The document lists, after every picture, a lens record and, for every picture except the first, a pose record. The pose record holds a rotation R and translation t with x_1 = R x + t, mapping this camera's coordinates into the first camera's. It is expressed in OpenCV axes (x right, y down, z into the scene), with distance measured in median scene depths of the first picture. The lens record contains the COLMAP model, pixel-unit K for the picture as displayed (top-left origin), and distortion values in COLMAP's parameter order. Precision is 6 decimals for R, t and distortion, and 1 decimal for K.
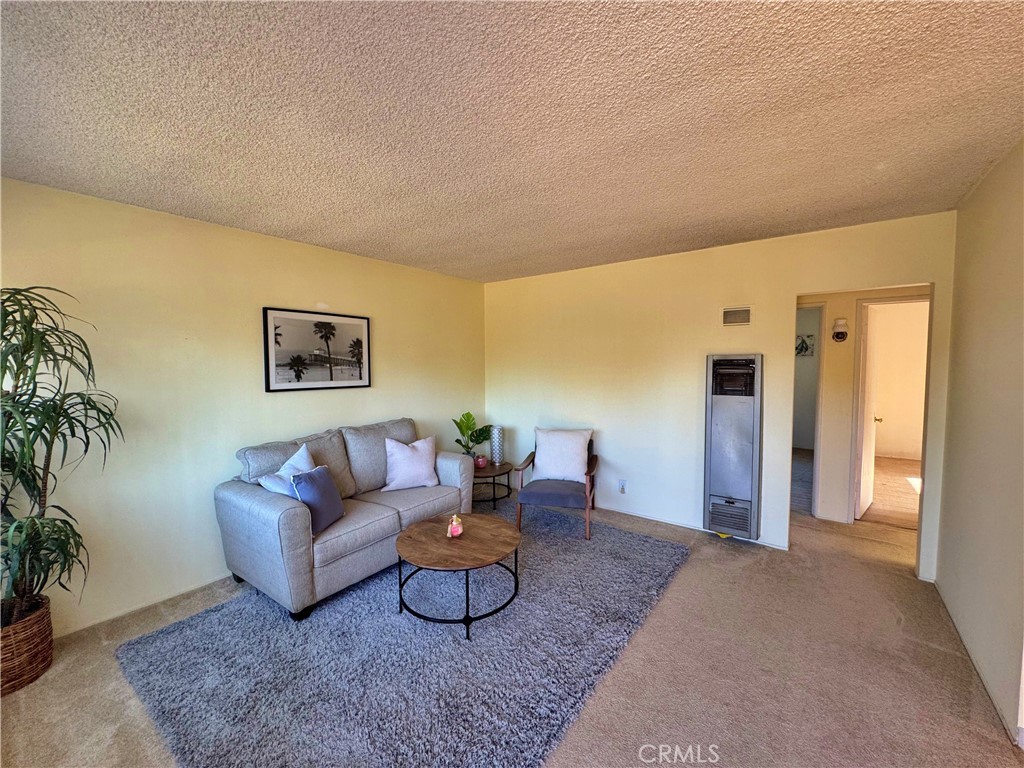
lens RADIAL K [[409.6, 0, 513.6], [0, 409.6, 385.7], [0, 0, 1]] dist [-0.003505, 0.000460]
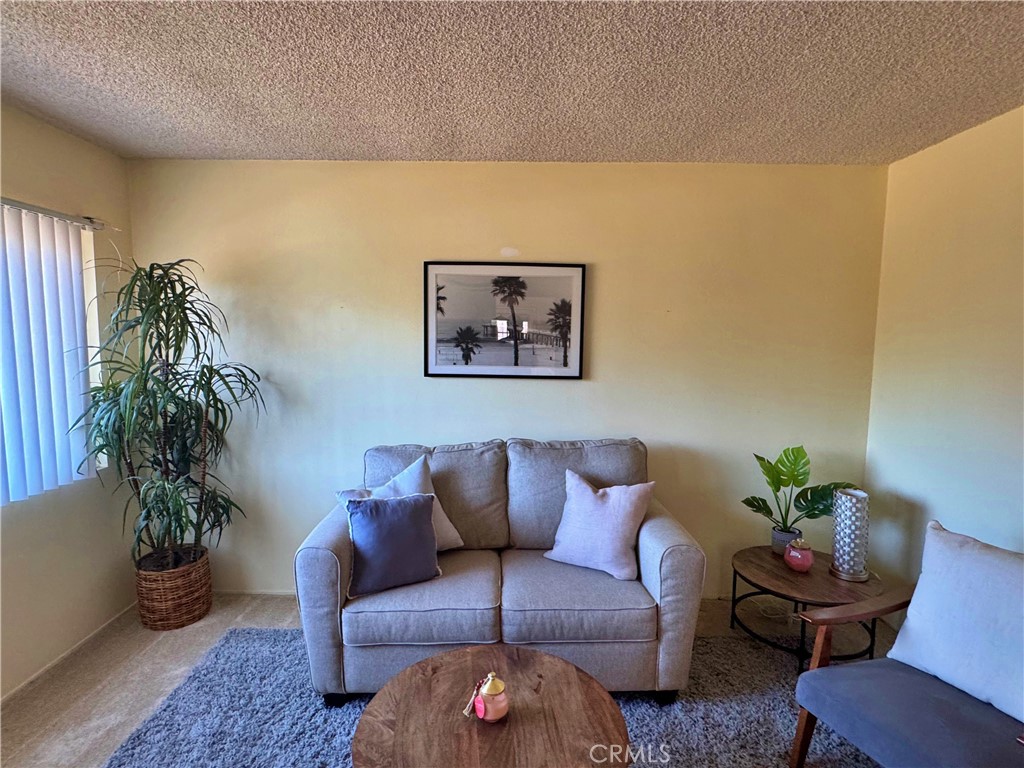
lens RADIAL K [[526.0, 0, 512.3], [0, 526.0, 387.5], [0, 0, 1]] dist [-0.003862, 0.000242]
pose [[0.599411, 0.091662, -0.795176, 0.254527], [-0.060364, 0.995769, 0.069282, -0.039578], [0.798162, 0.006472, 0.602408, 0.539578]]
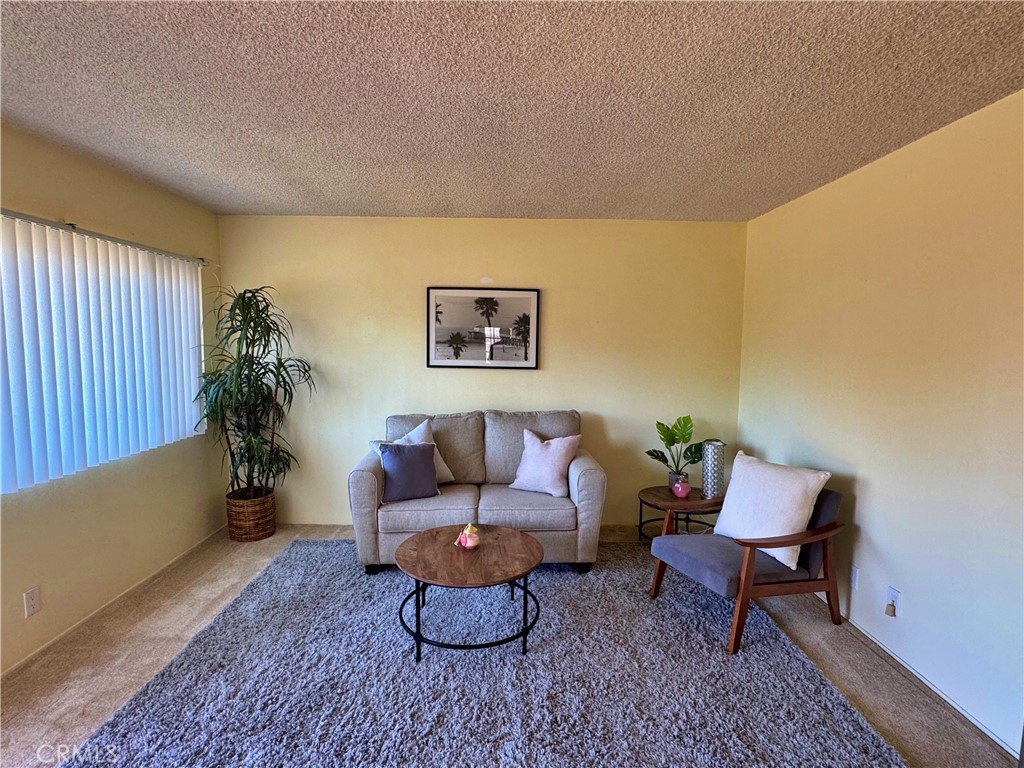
lens RADIAL K [[526.0, 0, 512.3], [0, 526.0, 387.5], [0, 0, 1]] dist [-0.003862, 0.000242]
pose [[0.613680, 0.083396, -0.785138, 0.599231], [-0.061649, 0.996431, 0.057653, -0.023929], [0.787144, 0.013022, 0.616631, 0.326653]]
